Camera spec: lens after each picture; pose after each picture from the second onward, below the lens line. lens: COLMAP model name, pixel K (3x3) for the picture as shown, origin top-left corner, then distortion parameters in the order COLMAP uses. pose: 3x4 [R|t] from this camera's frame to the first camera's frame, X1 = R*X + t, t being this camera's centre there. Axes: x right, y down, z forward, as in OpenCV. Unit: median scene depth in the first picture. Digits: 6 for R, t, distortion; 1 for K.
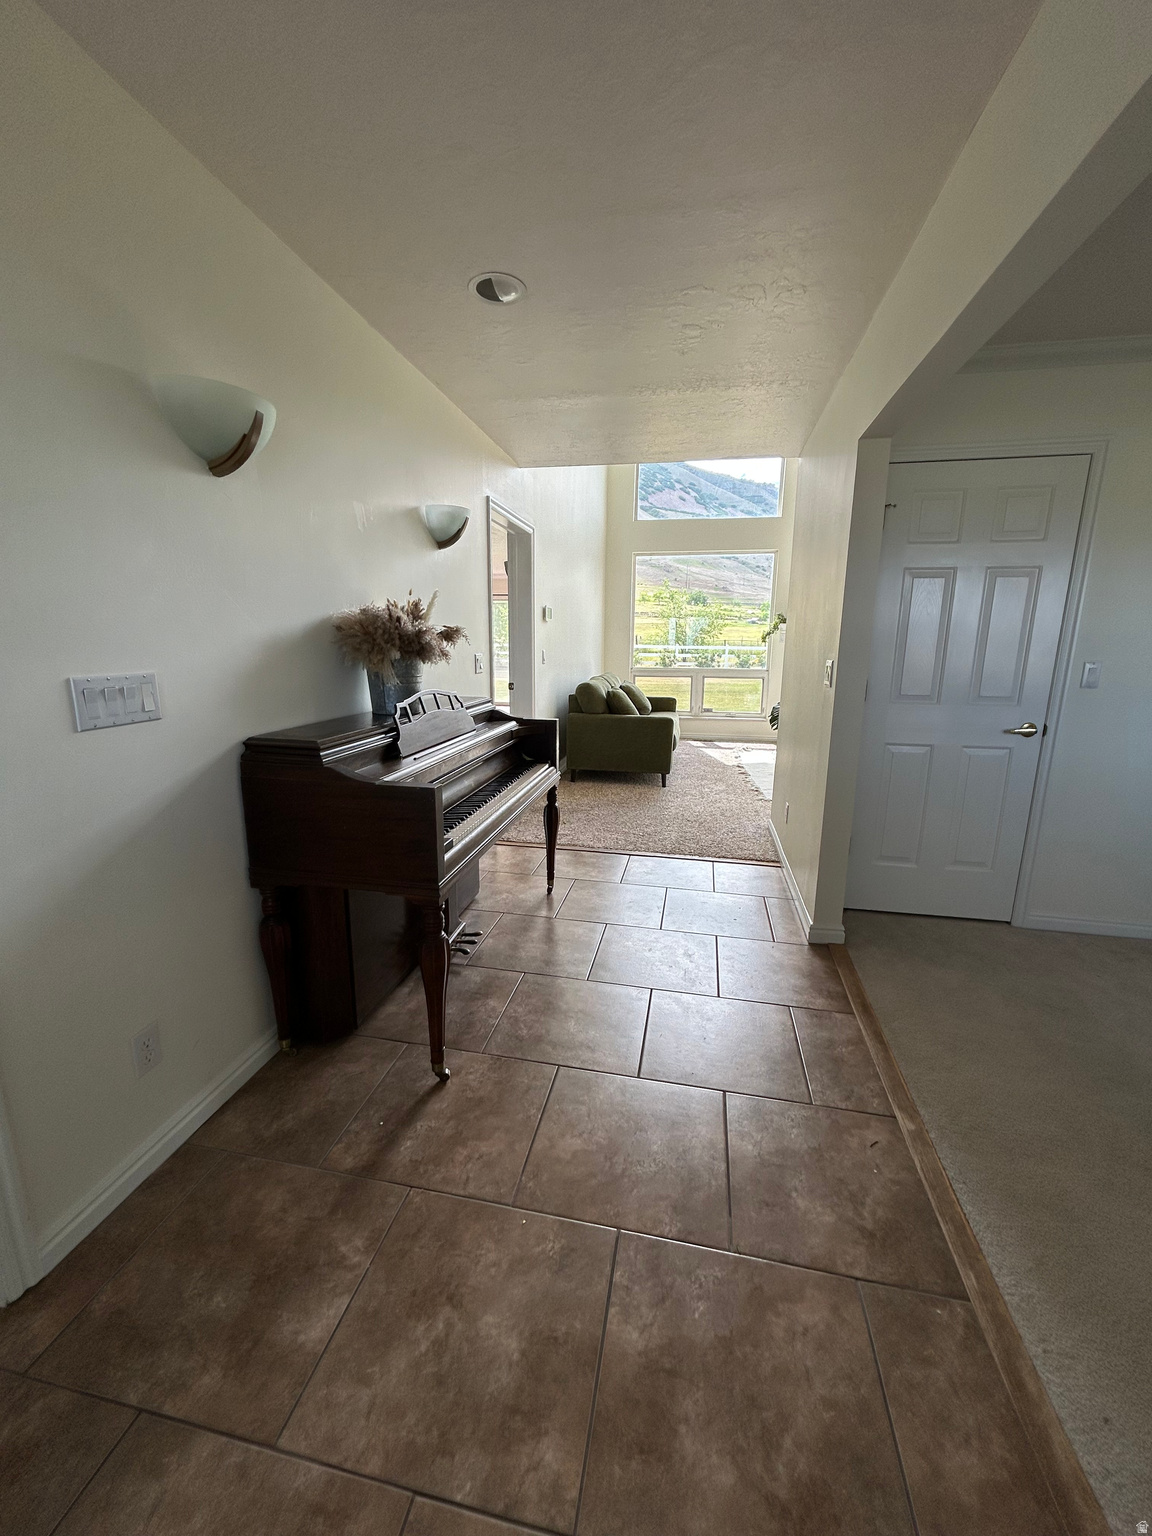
lens RADIAL K [[619.8, 0, 572.3], [0, 619.8, 767.0], [0, 0, 1]] dist [0.002114, -0.001457]
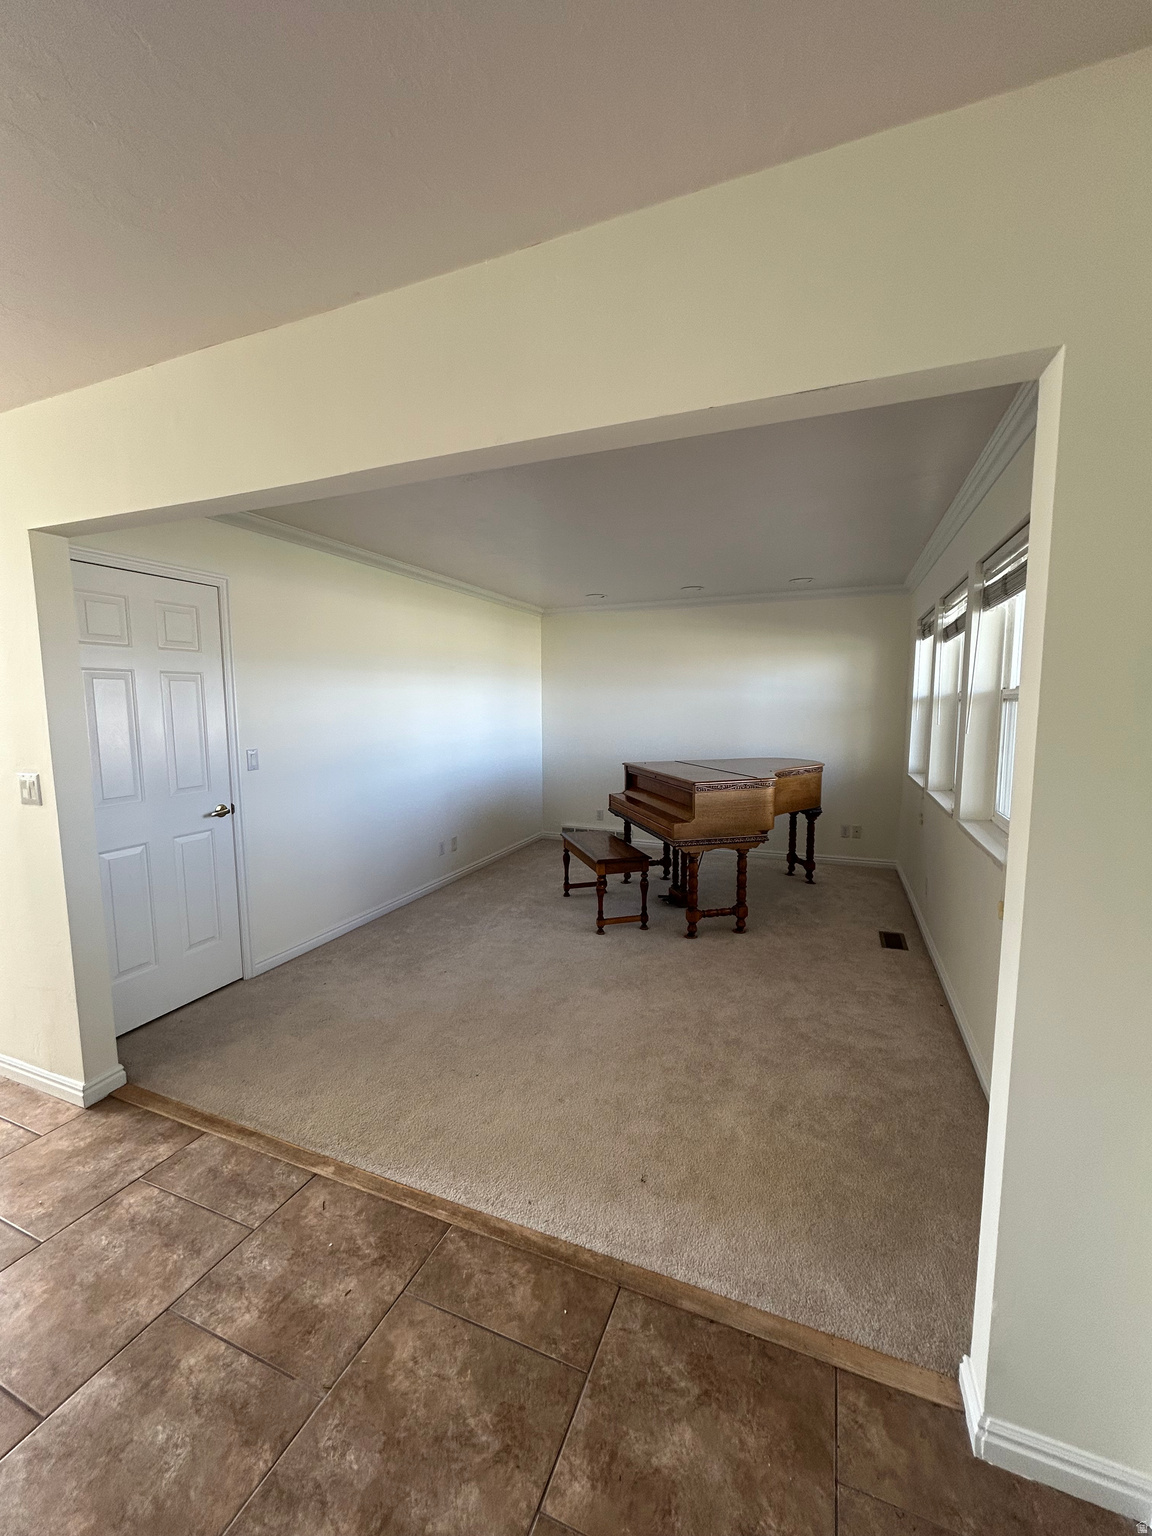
lens RADIAL K [[619.8, 0, 576.9], [0, 619.8, 768.9], [0, 0, 1]] dist [0.002114, -0.001457]
pose [[0.180981, -0.120435, 0.976085, -0.452444], [0.204929, 0.975307, 0.082342, -0.165852], [-0.961899, 0.185126, 0.201193, 0.206058]]
